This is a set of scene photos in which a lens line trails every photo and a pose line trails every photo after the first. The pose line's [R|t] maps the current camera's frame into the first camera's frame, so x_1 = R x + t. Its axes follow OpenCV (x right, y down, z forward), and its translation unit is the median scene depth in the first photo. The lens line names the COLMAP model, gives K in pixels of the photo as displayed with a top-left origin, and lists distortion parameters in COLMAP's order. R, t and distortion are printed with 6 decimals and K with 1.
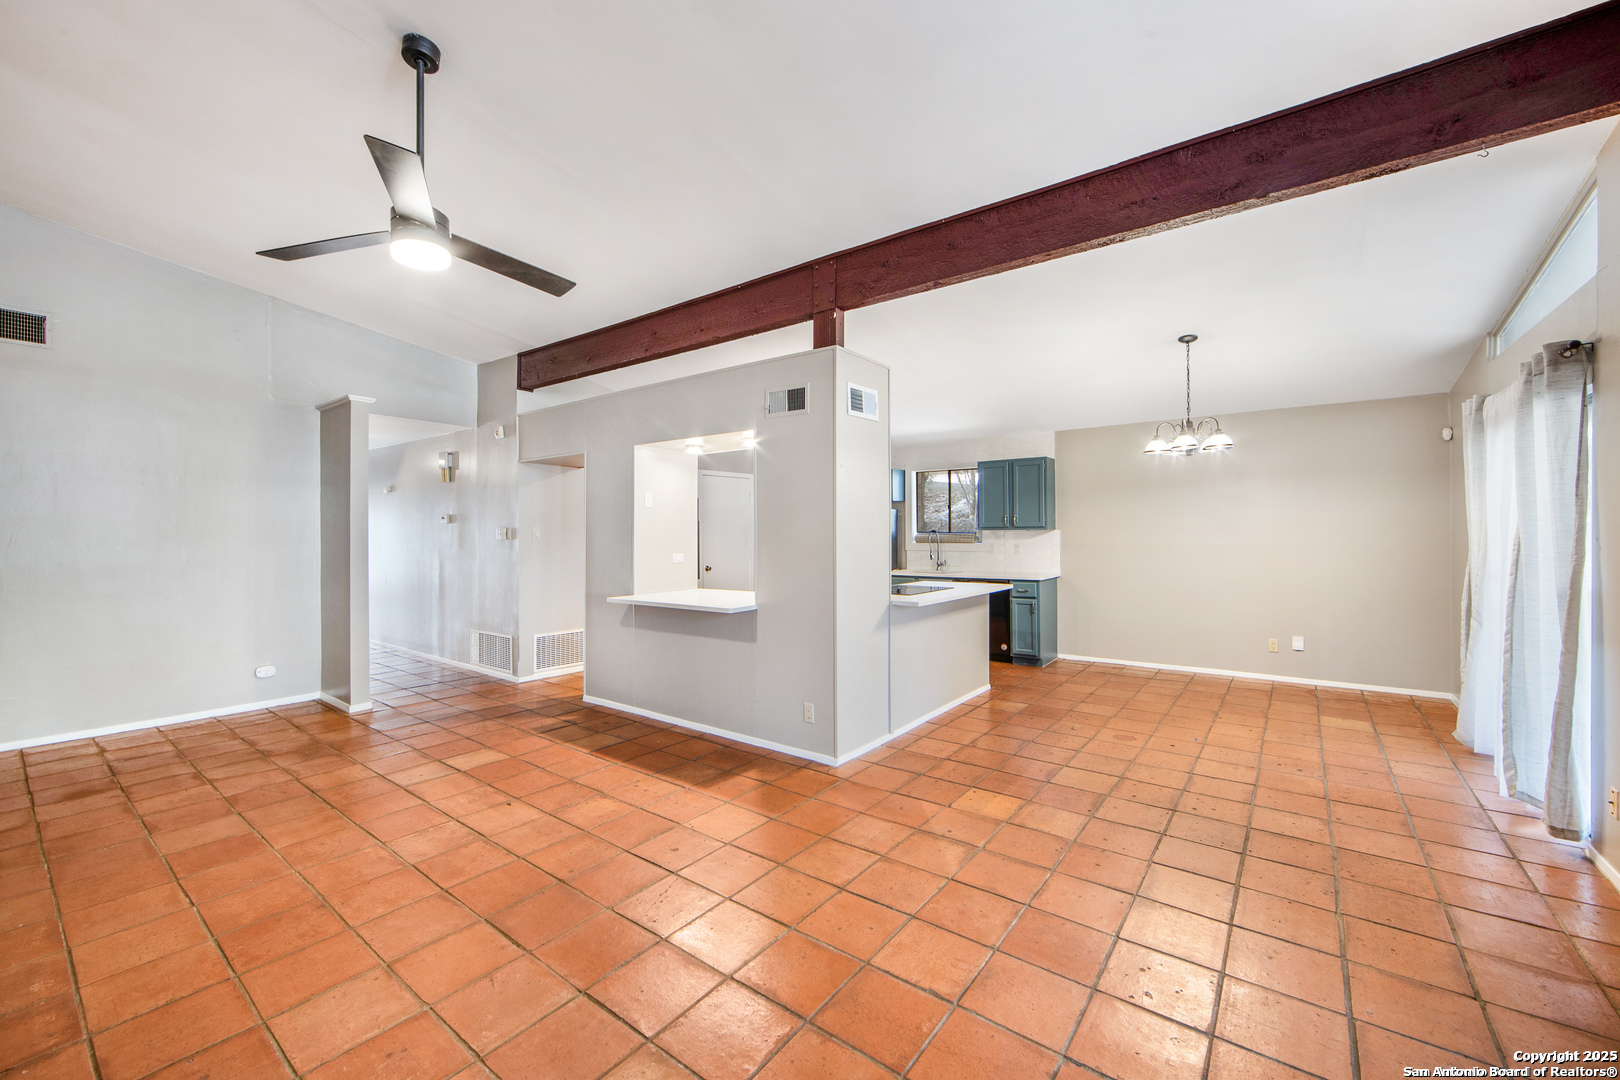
lens RADIAL K [[655.1, 0, 810.0], [0, 655.1, 540.0], [0, 0, 1]] dist [-0.015245, 0.000106]
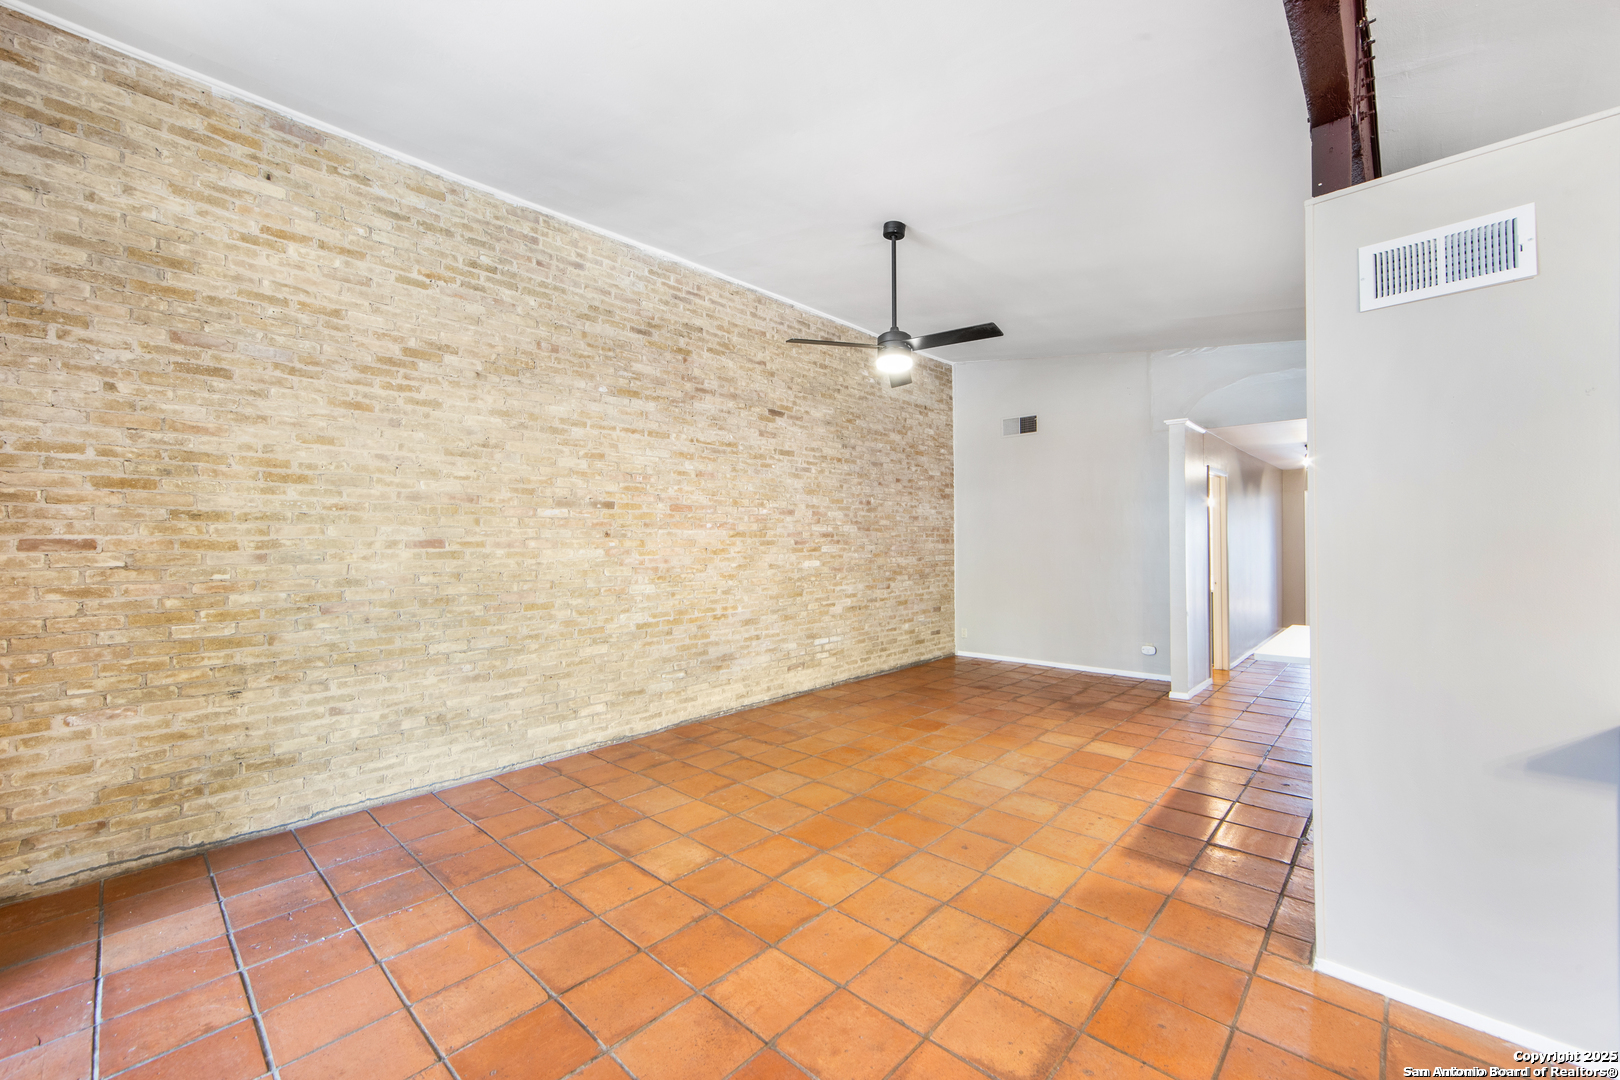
lens RADIAL K [[628.2, 0, 810.0], [0, 628.2, 540.0], [0, 0, 1]] dist [-0.000298, 0.000002]
pose [[-0.101361, -0.003434, -0.994844, 0.488988], [-0.001345, 0.999994, -0.003315, -0.008087], [0.994849, 0.001002, -0.101365, 0.510595]]
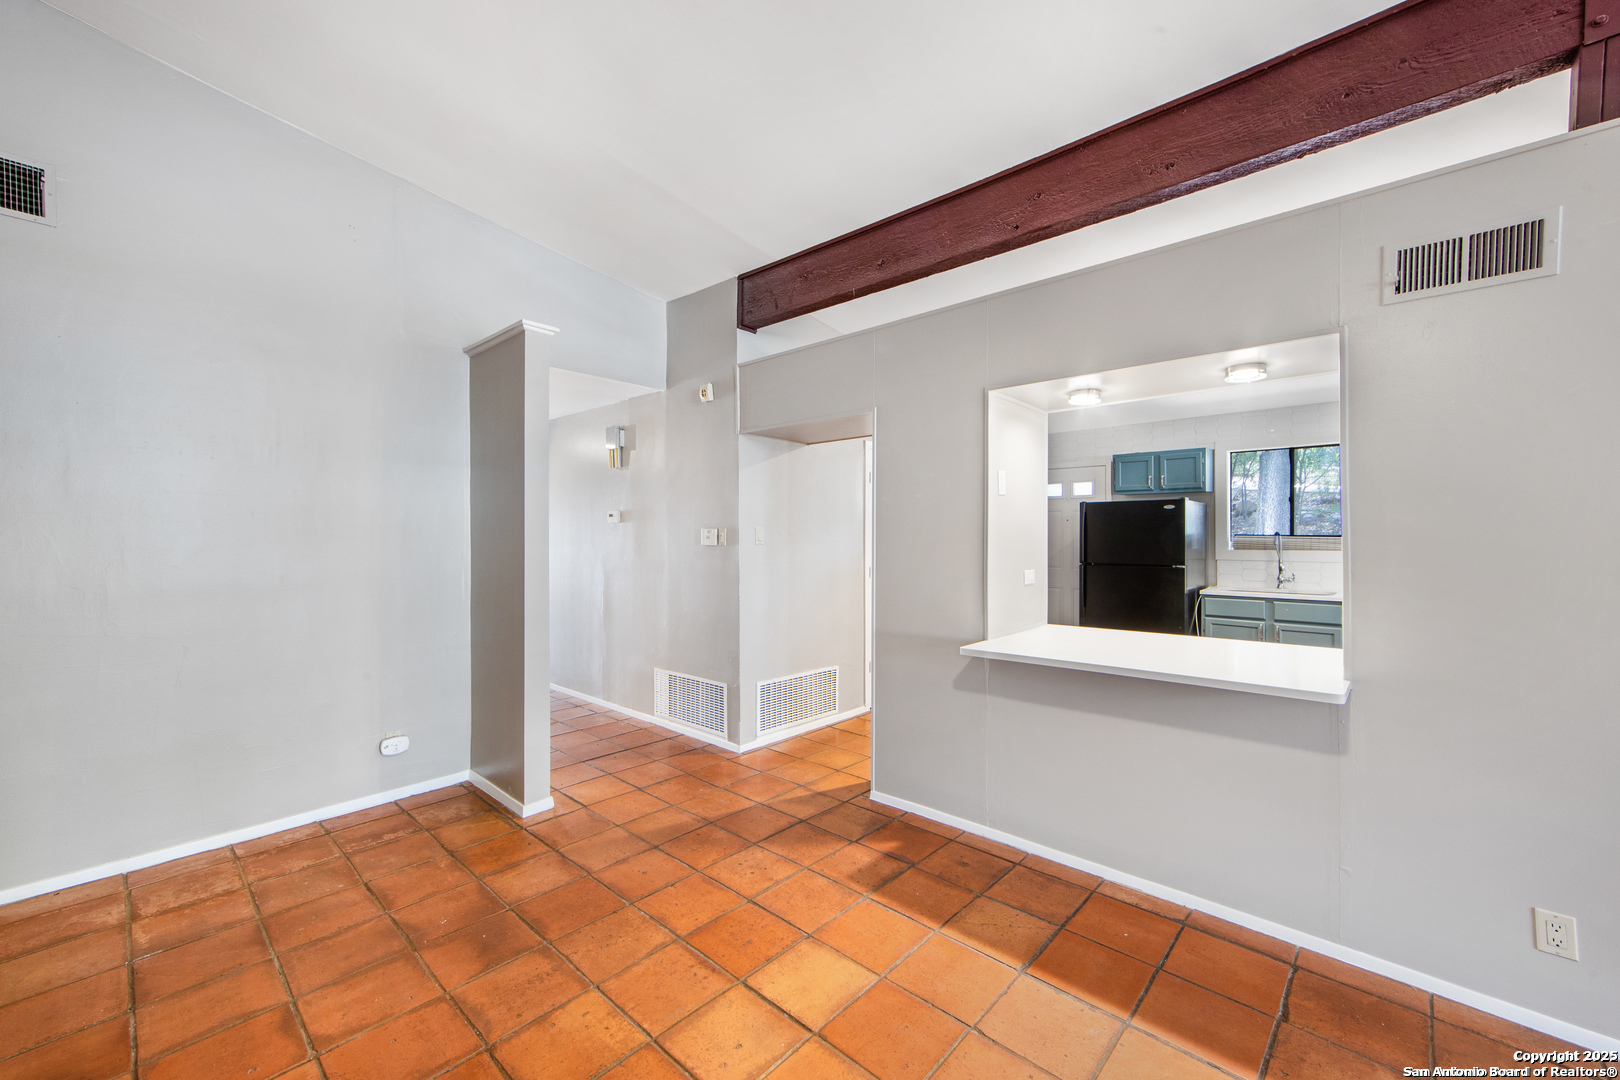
lens RADIAL K [[639.2, 0, 810.0], [0, 639.2, 540.0], [0, 0, 1]] dist [0.010793, 0.000195]
pose [[0.996320, 0.000417, -0.085711, -0.395298], [-0.000551, 0.999999, -0.001546, -0.006496], [0.085710, 0.001588, 0.996319, 0.417278]]
